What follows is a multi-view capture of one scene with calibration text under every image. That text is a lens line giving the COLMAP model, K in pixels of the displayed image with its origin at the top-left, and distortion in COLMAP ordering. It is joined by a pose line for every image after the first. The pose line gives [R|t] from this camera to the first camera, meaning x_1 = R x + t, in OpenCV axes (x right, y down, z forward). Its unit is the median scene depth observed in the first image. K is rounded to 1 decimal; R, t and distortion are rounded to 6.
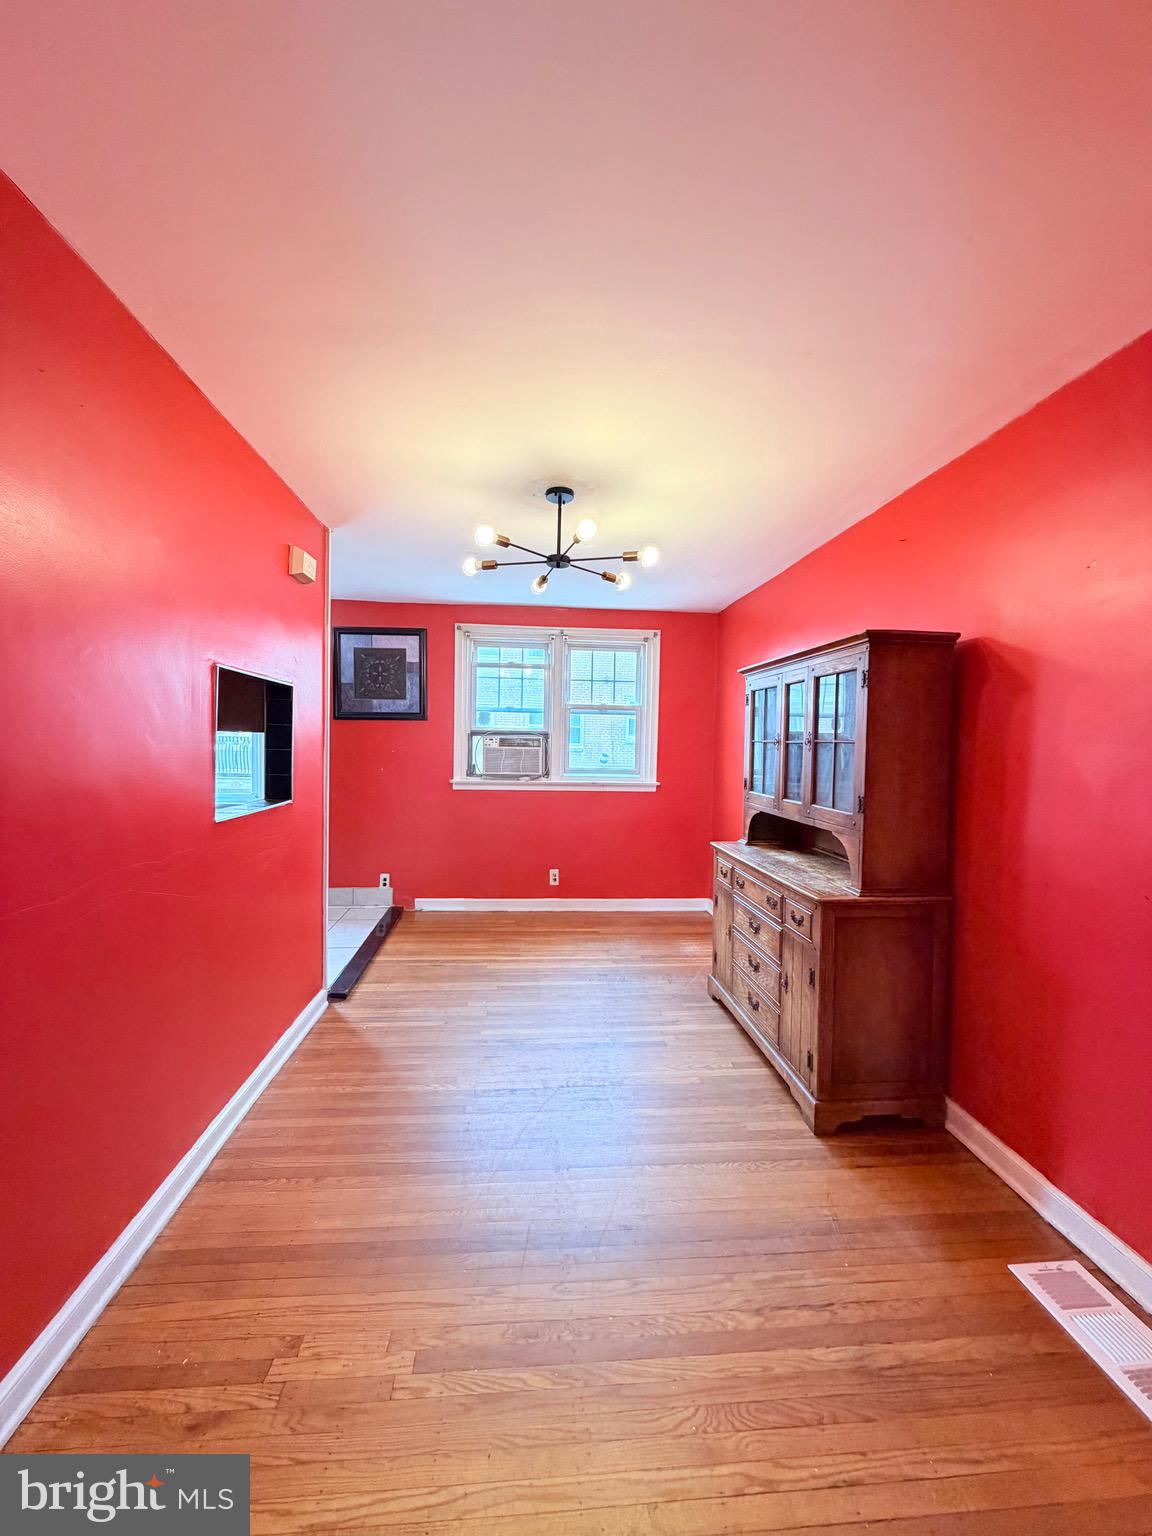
lens RADIAL K [[528.7, 0, 576.0], [0, 528.7, 768.0], [0, 0, 1]] dist [-0.000181, -0.000024]
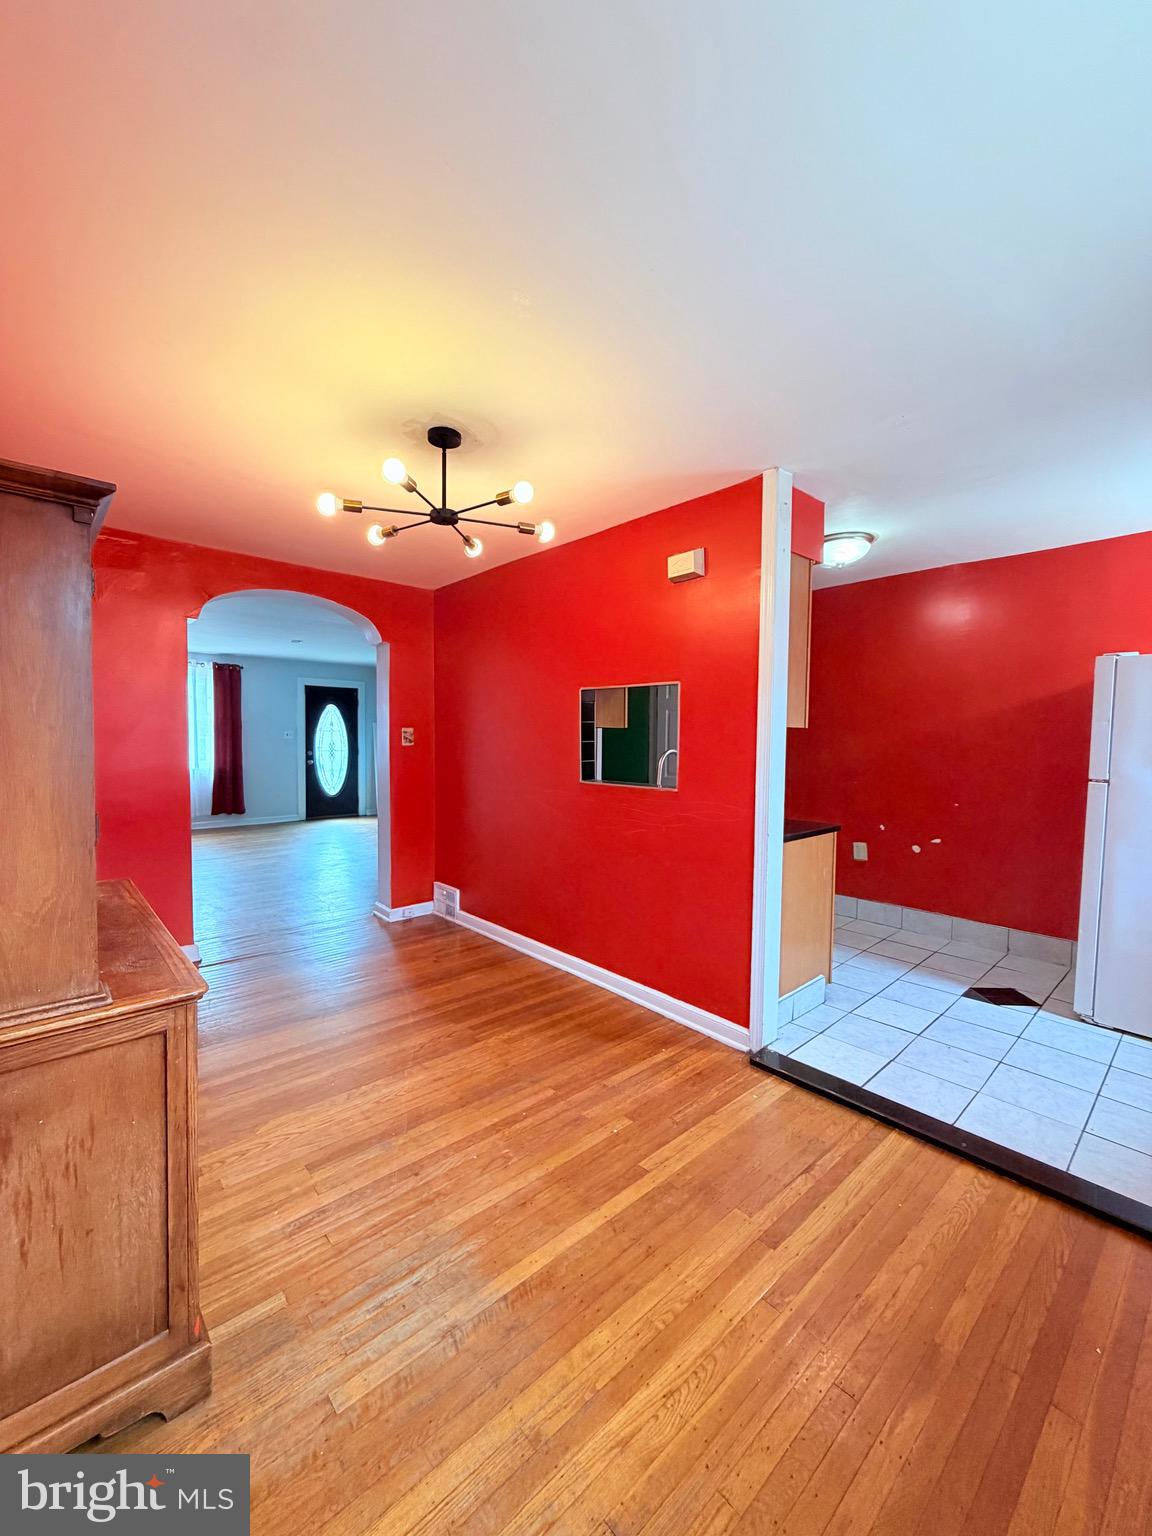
lens RADIAL K [[619.3, 0, 576.0], [0, 619.3, 768.0], [0, 0, 1]] dist [-0.000142, -0.000062]
pose [[-0.788841, 0.001114, -0.614596, 0.343266], [-0.054850, 0.995880, 0.072205, -0.051891], [0.612145, 0.090669, -0.785530, 1.600643]]
